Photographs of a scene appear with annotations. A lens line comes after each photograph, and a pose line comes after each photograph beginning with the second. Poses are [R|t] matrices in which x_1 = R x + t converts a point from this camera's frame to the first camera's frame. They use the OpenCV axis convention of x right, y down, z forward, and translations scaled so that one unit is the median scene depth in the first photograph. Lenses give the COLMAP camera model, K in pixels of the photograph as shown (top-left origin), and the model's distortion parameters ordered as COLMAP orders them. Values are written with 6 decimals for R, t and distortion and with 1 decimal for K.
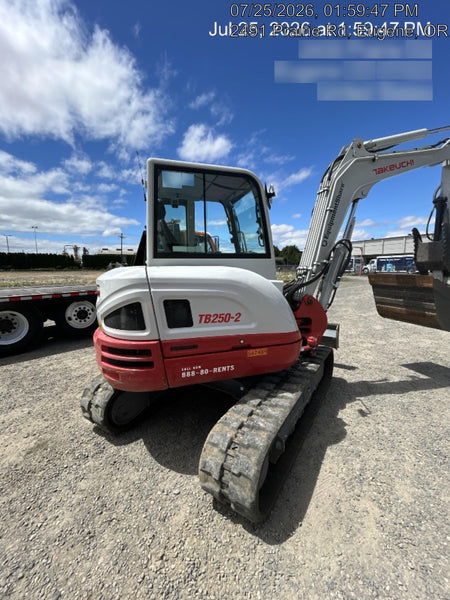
lens RADIAL K [[244.9, 0, 227.1], [0, 244.9, 296.9], [0, 0, 1]] dist [0.003203, 0.000560]
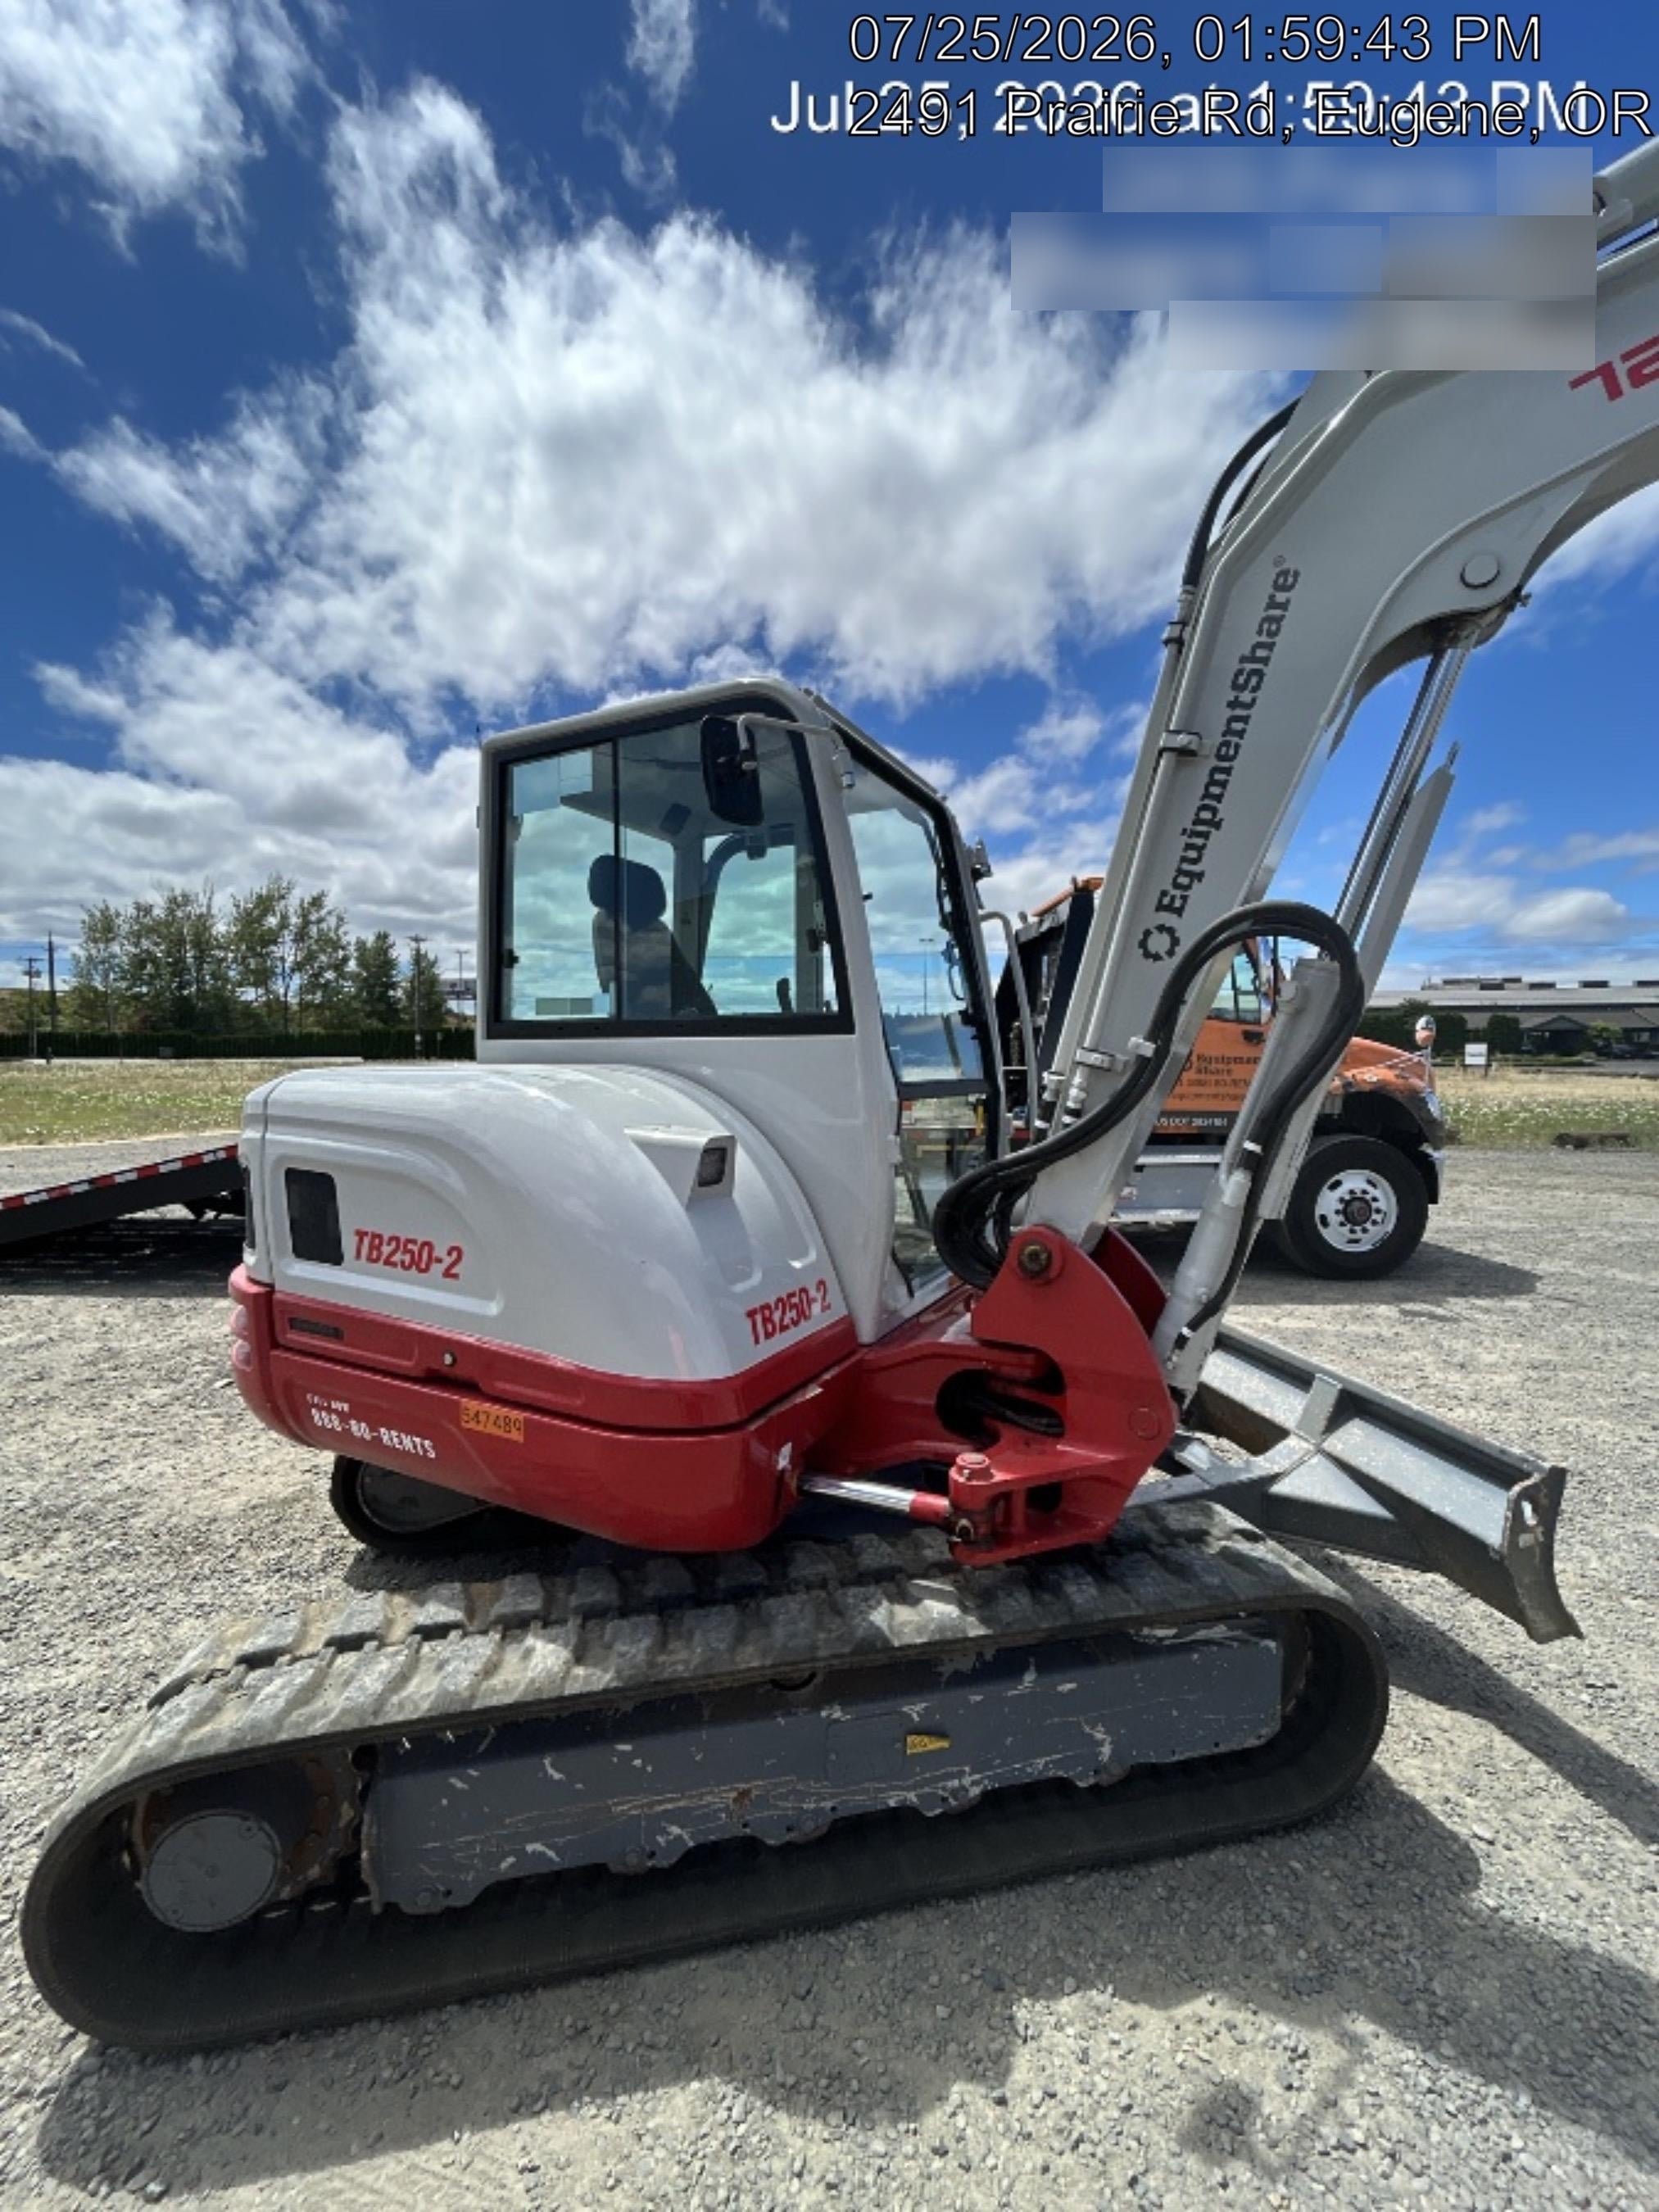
lens RADIAL K [[891.5, 0, 829.5], [0, 891.5, 1093.8], [0, 0, 1]] dist [-0.000148, -0.000008]
pose [[0.704992, 0.039263, -0.708127, 0.834530], [-0.091458, 0.995163, -0.035875, -0.083696], [0.703293, 0.090056, 0.705173, 0.491088]]
